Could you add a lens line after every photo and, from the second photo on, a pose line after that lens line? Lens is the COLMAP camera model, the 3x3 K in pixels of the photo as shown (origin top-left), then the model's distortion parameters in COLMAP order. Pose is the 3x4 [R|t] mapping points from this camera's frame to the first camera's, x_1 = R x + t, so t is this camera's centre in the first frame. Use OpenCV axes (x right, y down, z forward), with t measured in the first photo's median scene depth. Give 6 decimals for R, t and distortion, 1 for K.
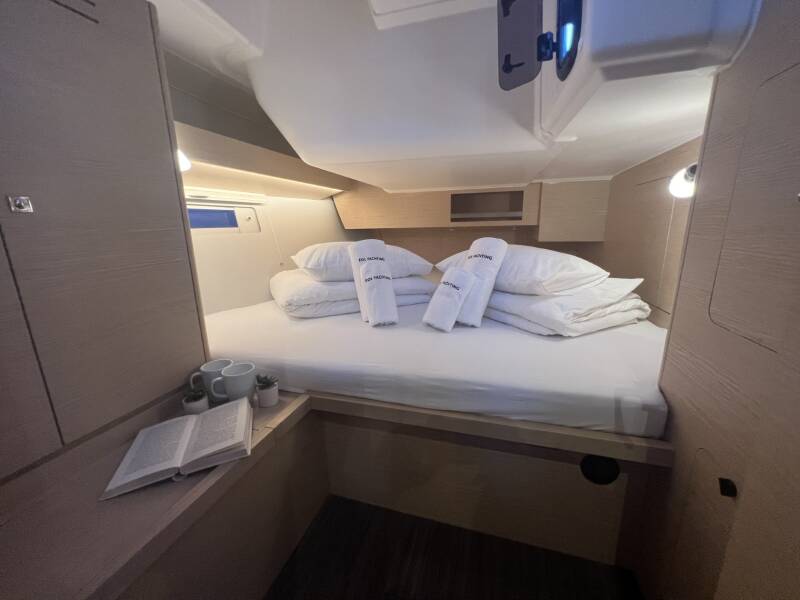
lens RADIAL K [[318.6, 0, 401.3], [0, 318.6, 298.1], [0, 0, 1]] dist [0.002628, 0.000653]
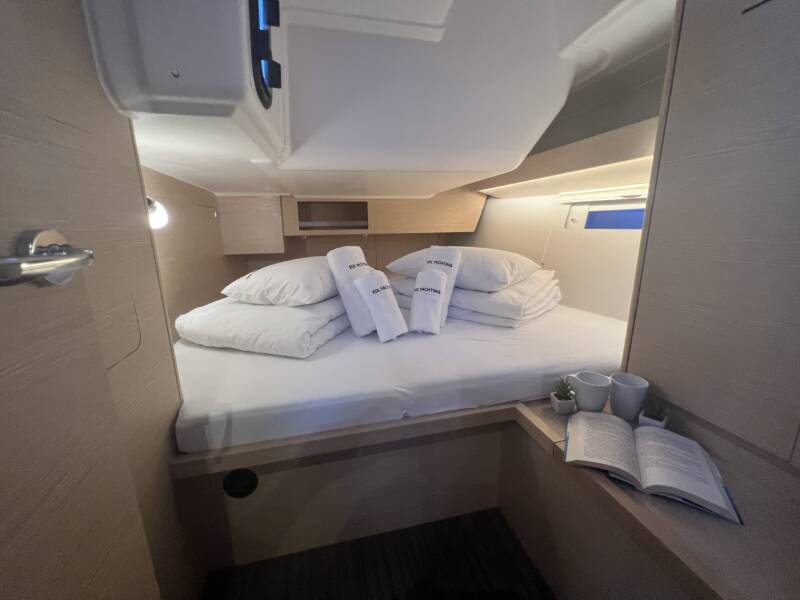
lens RADIAL K [[318.6, 0, 402.8], [0, 318.6, 300.0], [0, 0, 1]] dist [0.002628, 0.000653]
pose [[0.837848, -0.106411, 0.535433, -0.211644], [0.120216, 0.992705, 0.009175, -0.010526], [-0.532503, 0.056681, 0.844528, 0.091667]]
